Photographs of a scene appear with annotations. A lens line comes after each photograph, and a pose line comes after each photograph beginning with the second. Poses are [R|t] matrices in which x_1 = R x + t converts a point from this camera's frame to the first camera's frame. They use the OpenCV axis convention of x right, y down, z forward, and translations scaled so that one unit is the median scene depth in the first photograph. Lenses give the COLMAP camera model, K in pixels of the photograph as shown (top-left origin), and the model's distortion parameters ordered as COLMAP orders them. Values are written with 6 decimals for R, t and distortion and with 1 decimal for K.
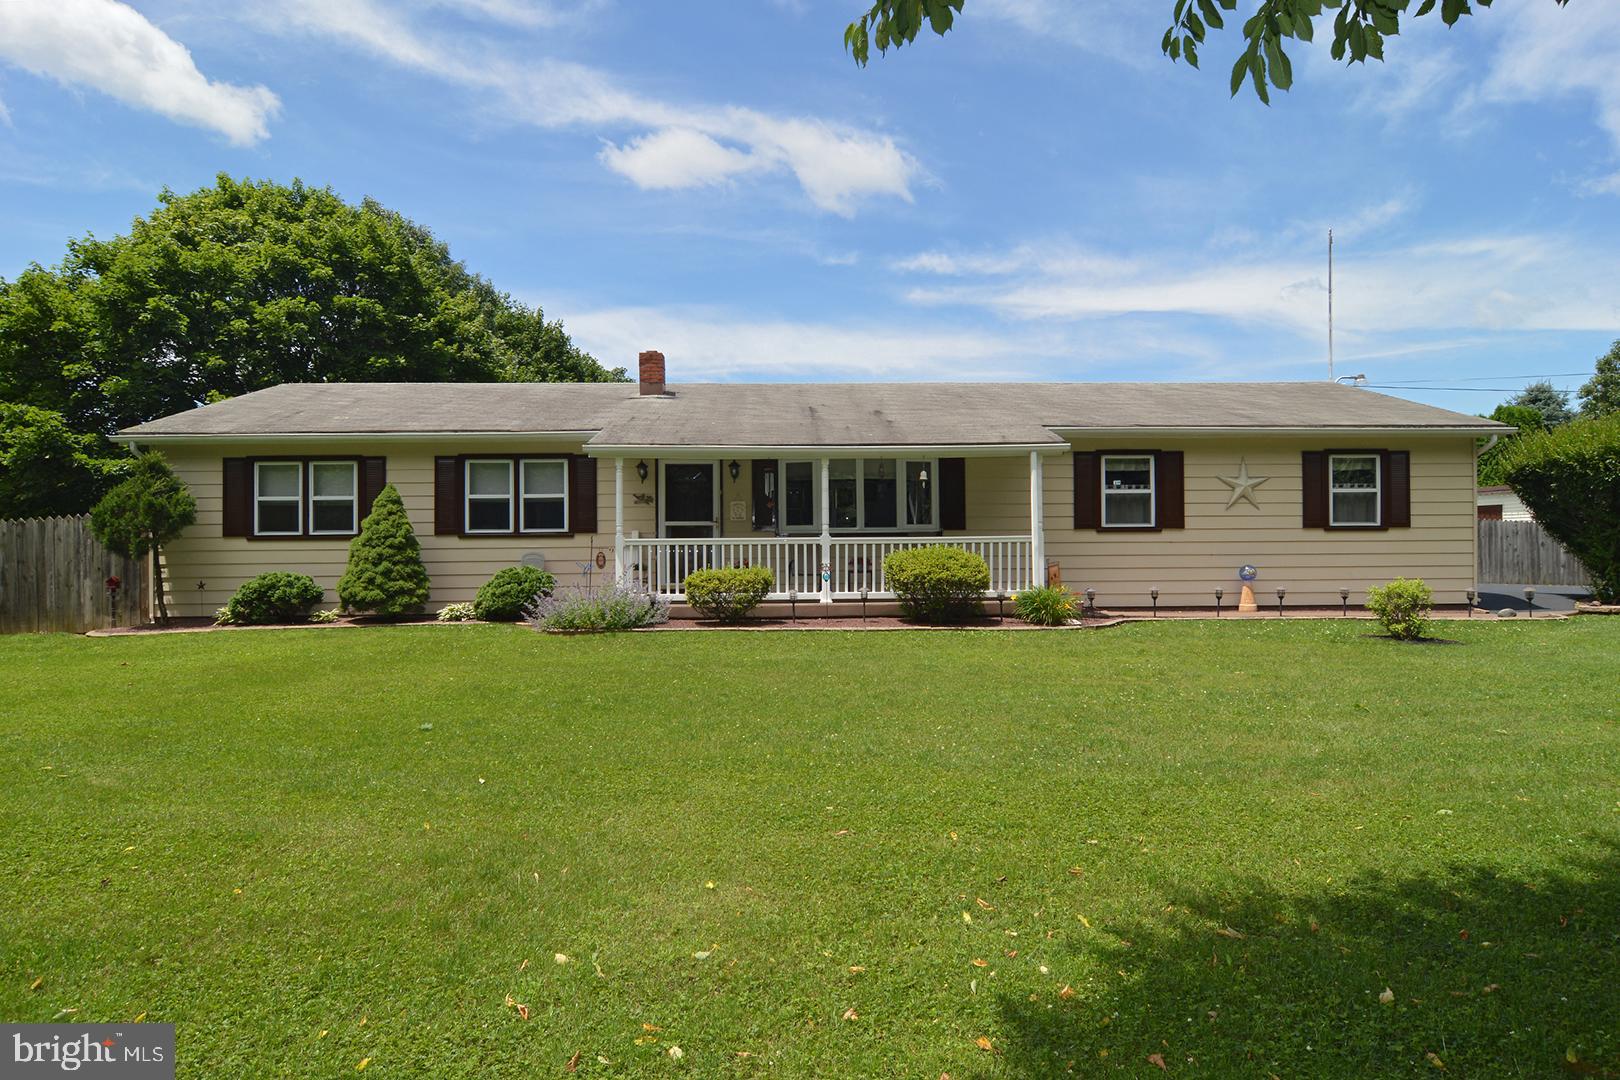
lens RADIAL K [[910.7, 0, 830.8], [0, 910.7, 561.8], [0, 0, 1]] dist [-0.008599, -0.011468]
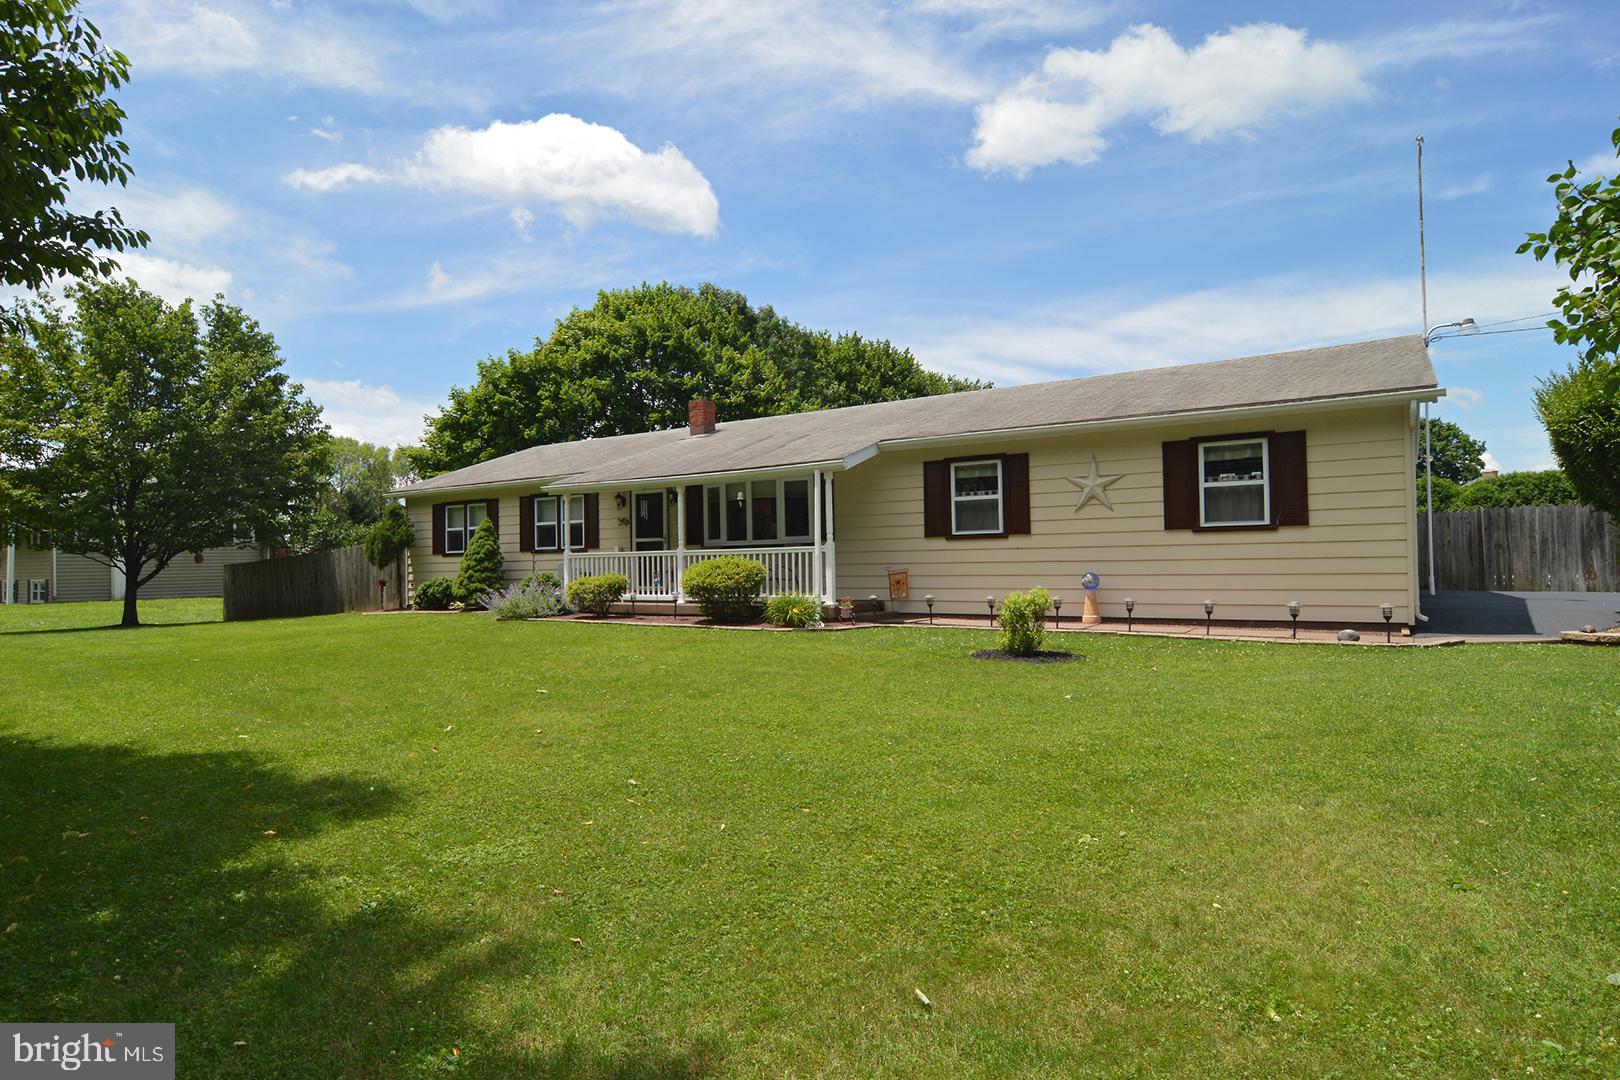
lens RADIAL K [[910.7, 0, 808.7], [0, 910.7, 543.3], [0, 0, 1]] dist [-0.008599, -0.011468]
pose [[0.809748, -0.017517, -0.586516, 0.761469], [0.007106, 0.999774, -0.020049, -0.009375], [0.586735, 0.012066, 0.809689, 0.089744]]
